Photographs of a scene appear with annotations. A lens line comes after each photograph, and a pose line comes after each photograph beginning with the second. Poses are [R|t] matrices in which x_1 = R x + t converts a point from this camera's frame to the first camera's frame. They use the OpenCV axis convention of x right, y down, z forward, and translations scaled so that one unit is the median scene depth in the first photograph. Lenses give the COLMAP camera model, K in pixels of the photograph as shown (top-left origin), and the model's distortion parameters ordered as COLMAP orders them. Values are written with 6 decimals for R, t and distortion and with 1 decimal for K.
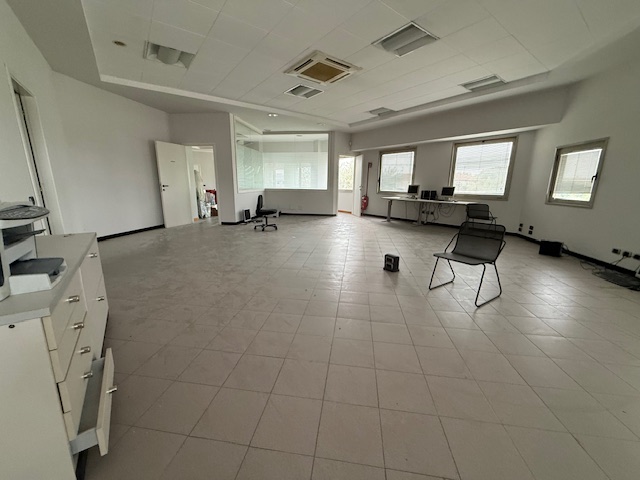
lens RADIAL K [[253.6, 0, 323.2], [0, 253.6, 239.7], [0, 0, 1]] dist [0.000562, -0.000596]
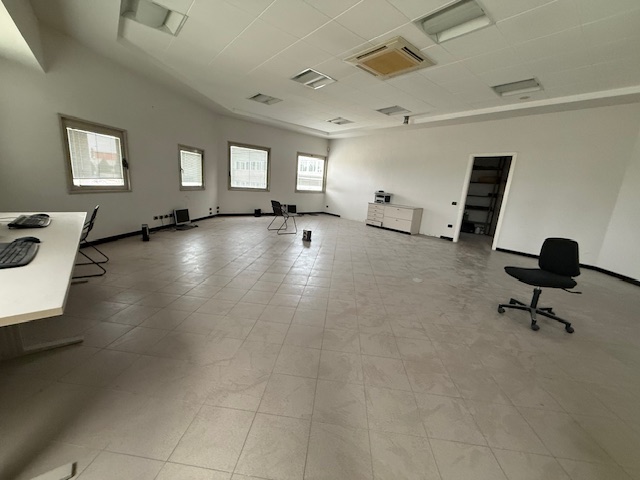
lens RADIAL K [[253.6, 0, 315.4], [0, 253.6, 241.3], [0, 0, 1]] dist [0.000562, -0.000596]
pose [[-0.996260, -0.071580, -0.048395, 0.192792], [-0.085451, 0.899230, 0.429050, -0.356698], [0.012807, 0.431581, -0.901983, 1.572871]]
